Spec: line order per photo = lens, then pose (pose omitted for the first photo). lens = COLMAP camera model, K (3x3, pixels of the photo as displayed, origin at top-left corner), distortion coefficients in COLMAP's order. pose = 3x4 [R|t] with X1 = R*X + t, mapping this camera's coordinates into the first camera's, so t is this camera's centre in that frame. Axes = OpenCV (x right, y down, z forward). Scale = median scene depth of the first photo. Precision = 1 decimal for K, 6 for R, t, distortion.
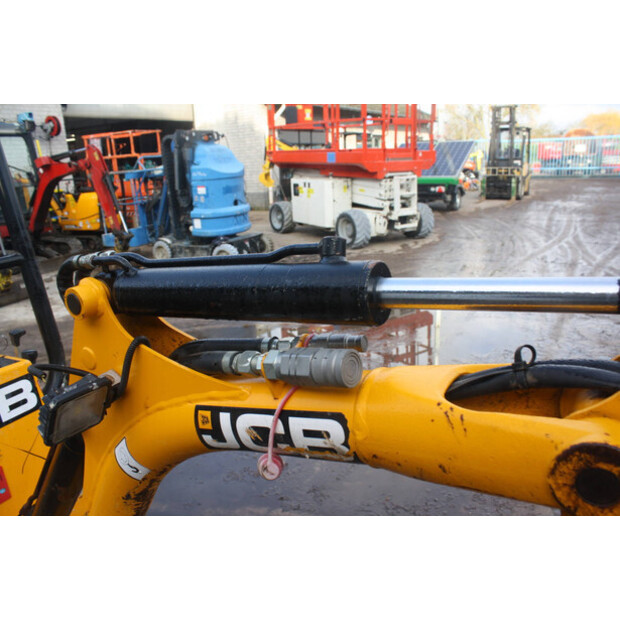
lens RADIAL K [[518.1, 0, 310.7], [0, 518.1, 317.2], [0, 0, 1]] dist [-0.167518, 0.150900]
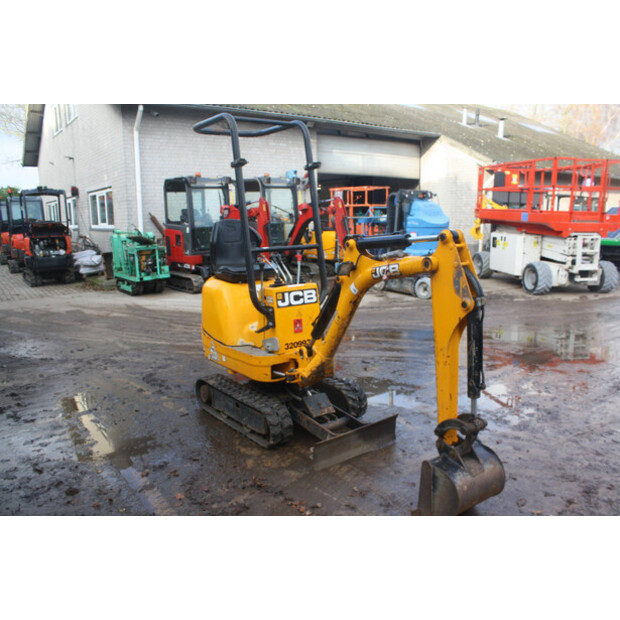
lens RADIAL K [[518.1, 0, 310.7], [0, 518.1, 317.2], [0, 0, 1]] dist [-0.167518, 0.150900]
pose [[0.908829, 0.118592, -0.399956, 0.080964], [-0.156804, 0.985549, -0.064080, 0.069236], [0.386577, 0.120952, 0.914291, -0.231419]]
